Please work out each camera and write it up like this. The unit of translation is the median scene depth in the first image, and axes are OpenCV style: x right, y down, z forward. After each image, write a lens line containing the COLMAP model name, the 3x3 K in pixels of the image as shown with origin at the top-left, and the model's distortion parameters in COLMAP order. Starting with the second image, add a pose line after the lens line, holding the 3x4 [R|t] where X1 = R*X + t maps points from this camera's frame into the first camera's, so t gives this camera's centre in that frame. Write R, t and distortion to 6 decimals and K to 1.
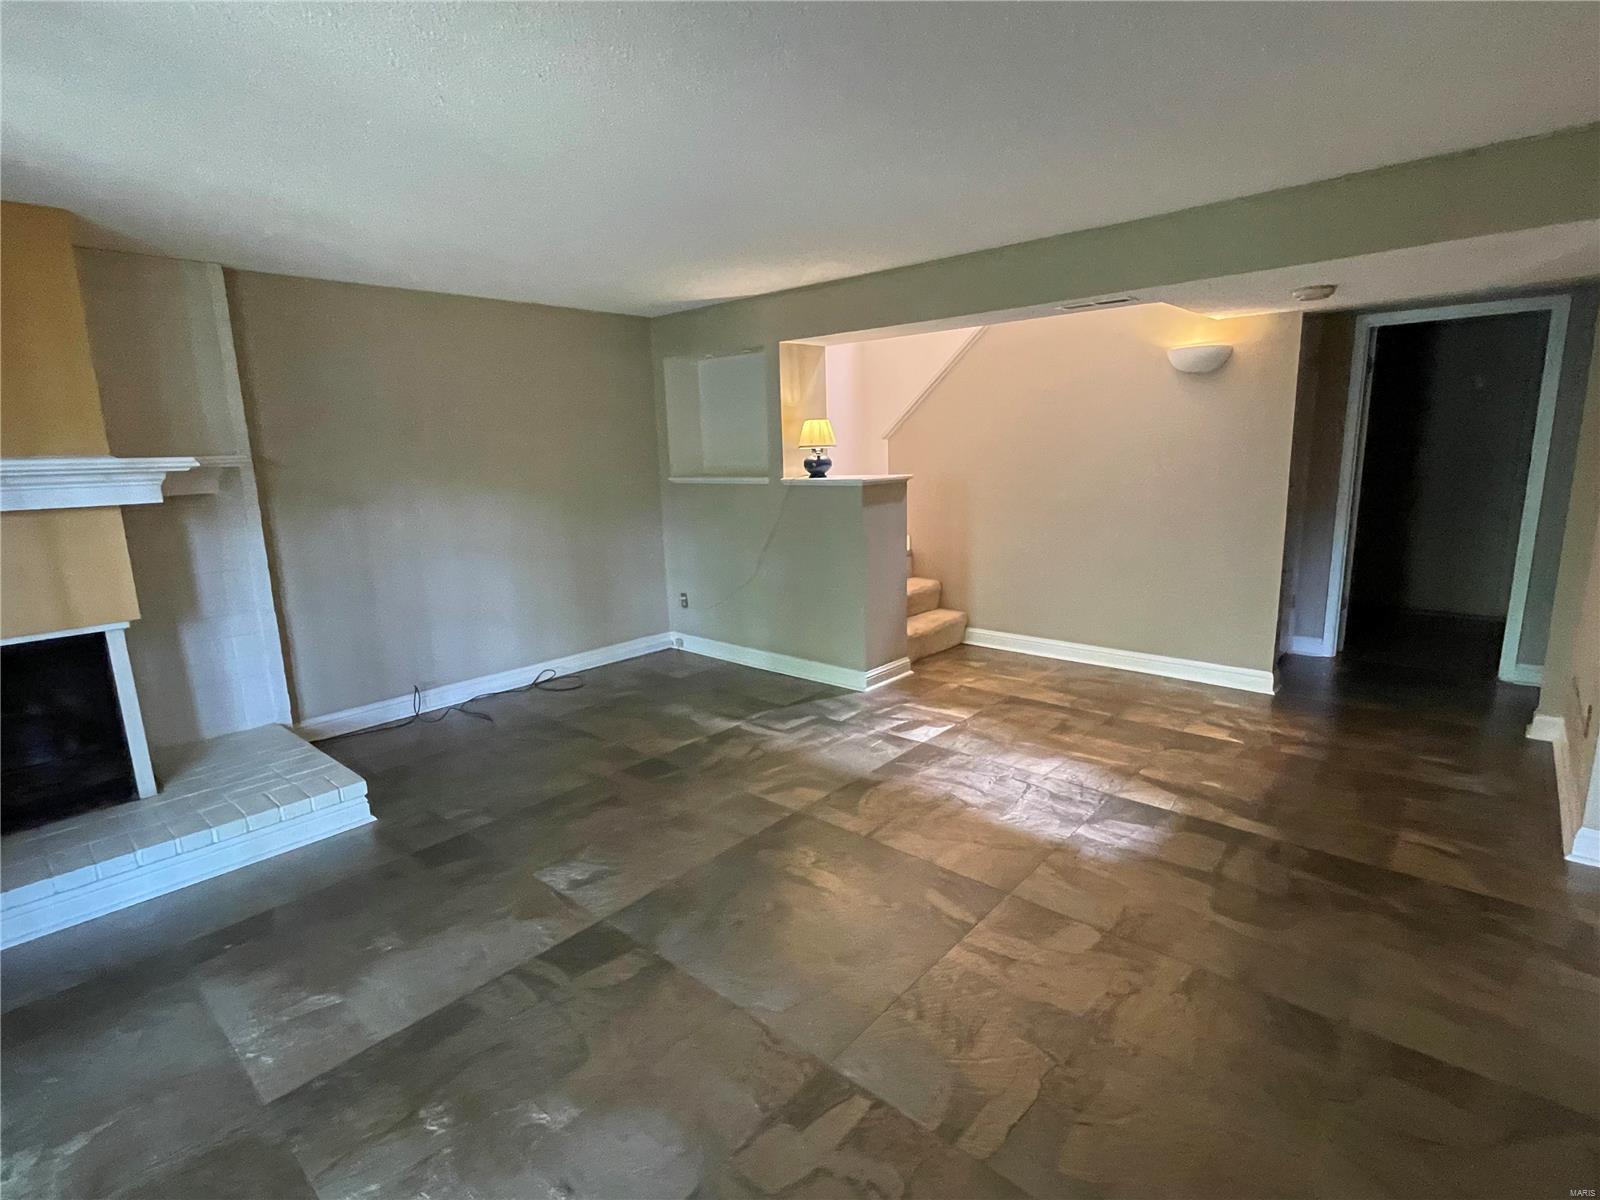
lens RADIAL K [[787.1, 0, 804.2], [0, 787.1, 599.9], [0, 0, 1]] dist [0.001038, 0.000911]
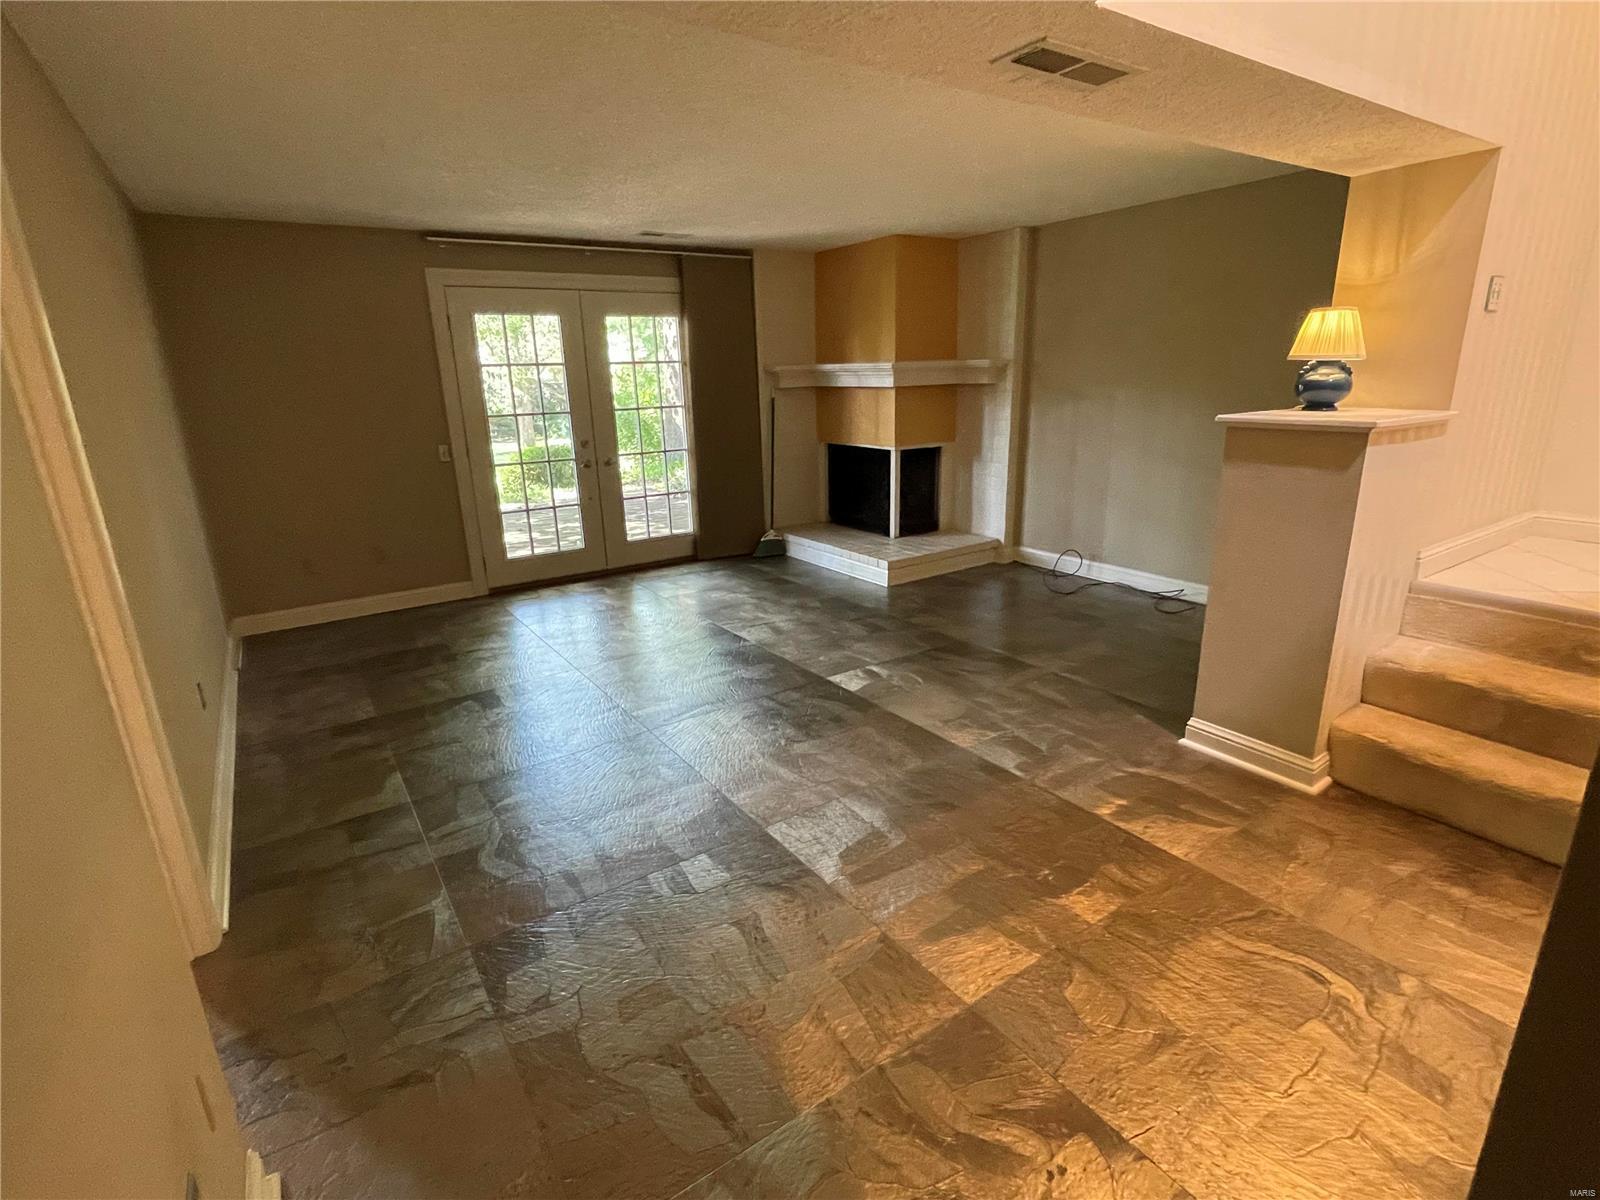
lens RADIAL K [[787.1, 0, 803.8], [0, 787.1, 601.5], [0, 0, 1]] dist [0.001038, 0.000911]
pose [[-0.244618, 0.308506, -0.919231, 0.879967], [-0.153168, 0.923835, 0.350811, -0.212337], [0.957445, 0.226612, -0.178734, 0.948815]]
